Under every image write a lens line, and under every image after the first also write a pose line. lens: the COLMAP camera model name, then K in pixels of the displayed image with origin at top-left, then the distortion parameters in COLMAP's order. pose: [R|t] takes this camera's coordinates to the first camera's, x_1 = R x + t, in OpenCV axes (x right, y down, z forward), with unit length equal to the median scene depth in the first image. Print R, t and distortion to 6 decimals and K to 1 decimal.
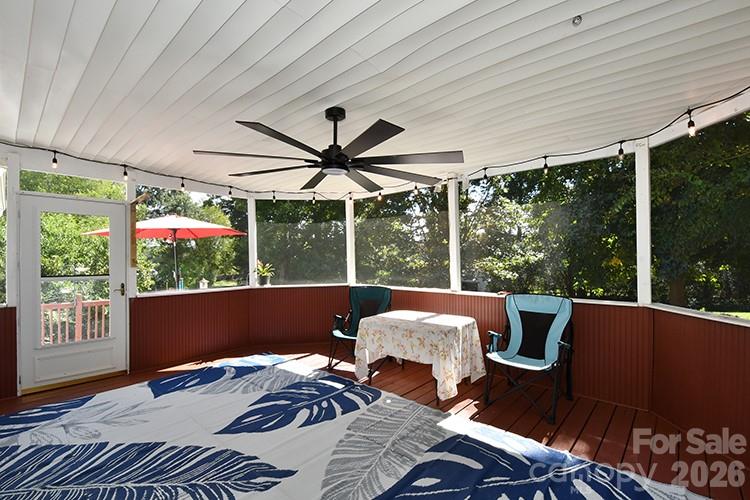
lens RADIAL K [[337.5, 0, 372.6], [0, 337.5, 254.1], [0, 0, 1]] dist [-0.002191, -0.000271]
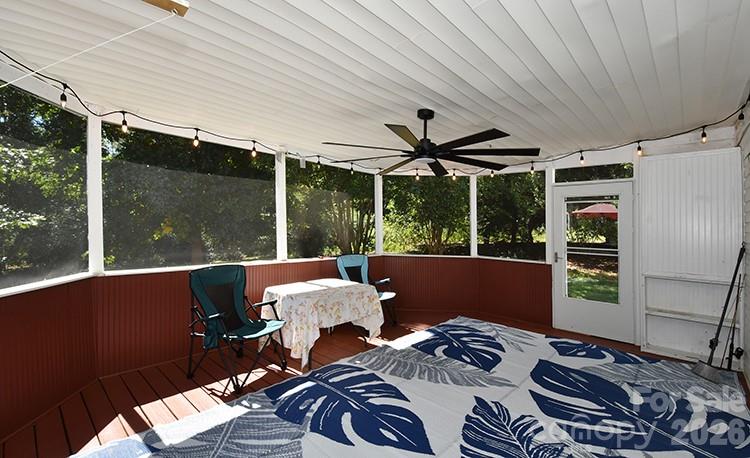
lens RADIAL K [[334.8, 0, 372.4], [0, 334.8, 227.1], [0, 0, 1]] dist [-0.002753, 0.000021]
pose [[0.027010, 0.007099, 0.999610, -1.028864], [-0.025592, 0.999652, -0.006408, 0.003676], [-0.999308, -0.025409, 0.027182, 0.922931]]
